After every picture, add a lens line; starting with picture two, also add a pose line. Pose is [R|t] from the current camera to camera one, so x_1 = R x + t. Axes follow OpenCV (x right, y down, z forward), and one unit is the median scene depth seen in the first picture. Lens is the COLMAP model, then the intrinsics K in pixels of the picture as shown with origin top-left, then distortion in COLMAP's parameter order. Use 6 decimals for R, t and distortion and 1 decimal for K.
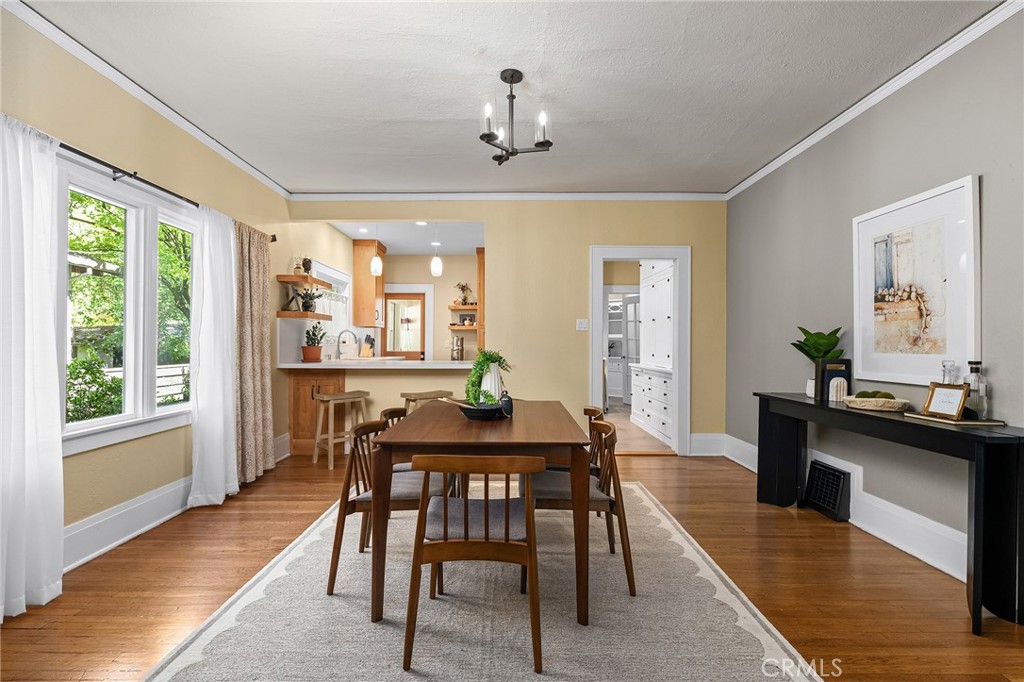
lens RADIAL K [[504.3, 0, 511.5], [0, 504.3, 335.3], [0, 0, 1]] dist [-0.004640, 0.000133]
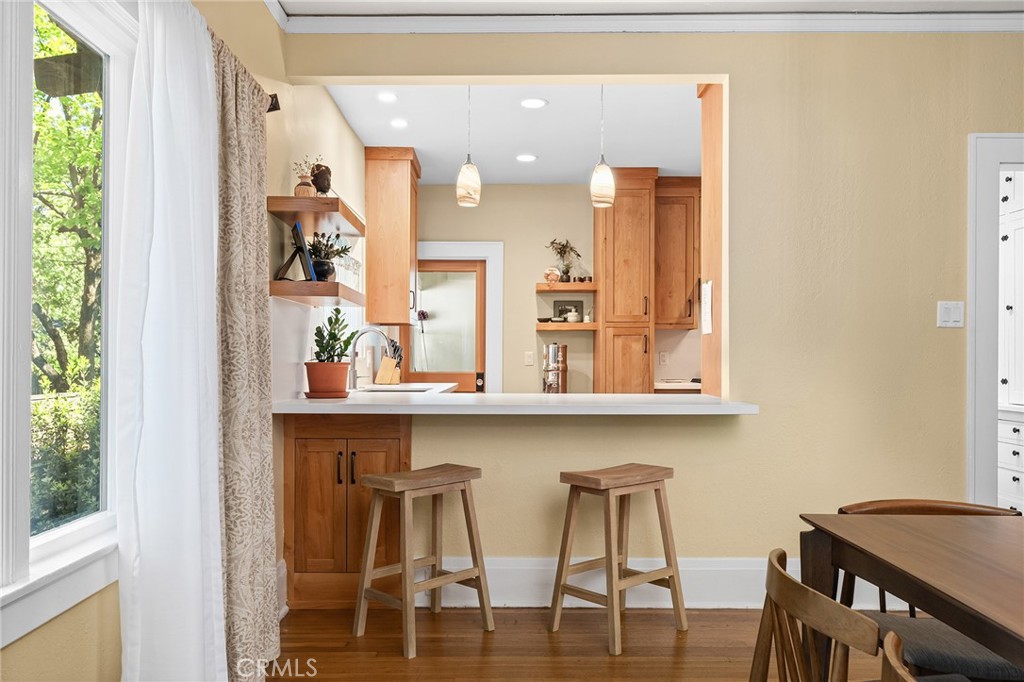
lens RADIAL K [[802.6, 0, 511.6], [0, 802.6, 351.0], [0, 0, 1]] dist [-0.014359, 0.000956]
pose [[0.999991, -0.000124, 0.004354, -0.230243], [0.000093, 0.999975, 0.007051, 0.005996], [-0.004355, -0.007051, 0.999966, 0.279243]]
